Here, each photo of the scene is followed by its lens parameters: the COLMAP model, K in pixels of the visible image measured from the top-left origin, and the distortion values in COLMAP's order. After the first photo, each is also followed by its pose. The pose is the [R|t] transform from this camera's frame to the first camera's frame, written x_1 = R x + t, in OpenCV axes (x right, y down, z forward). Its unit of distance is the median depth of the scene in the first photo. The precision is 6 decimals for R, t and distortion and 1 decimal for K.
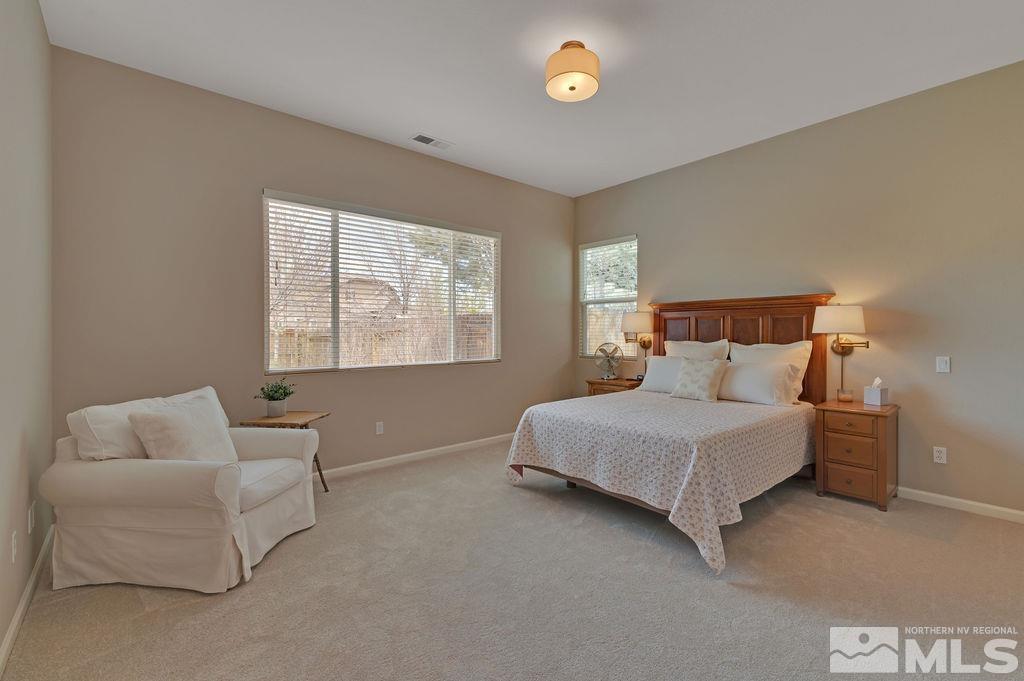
lens RADIAL K [[448.4, 0, 520.6], [0, 448.4, 337.8], [0, 0, 1]] dist [0.004267, -0.001653]
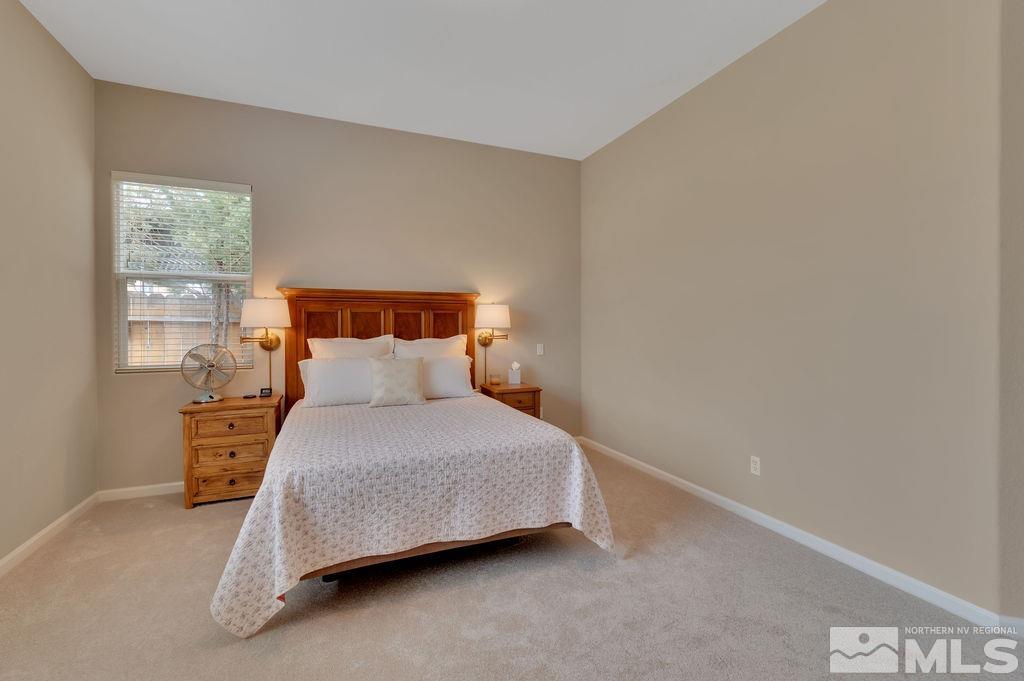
lens RADIAL K [[448.4, 0, 518.0], [0, 448.4, 331.9], [0, 0, 1]] dist [0.004267, -0.001653]
pose [[0.303844, -0.012022, 0.952646, -0.366988], [0.013648, 0.999873, 0.008265, -0.007021], [-0.952624, 0.010491, 0.303969, 0.525210]]
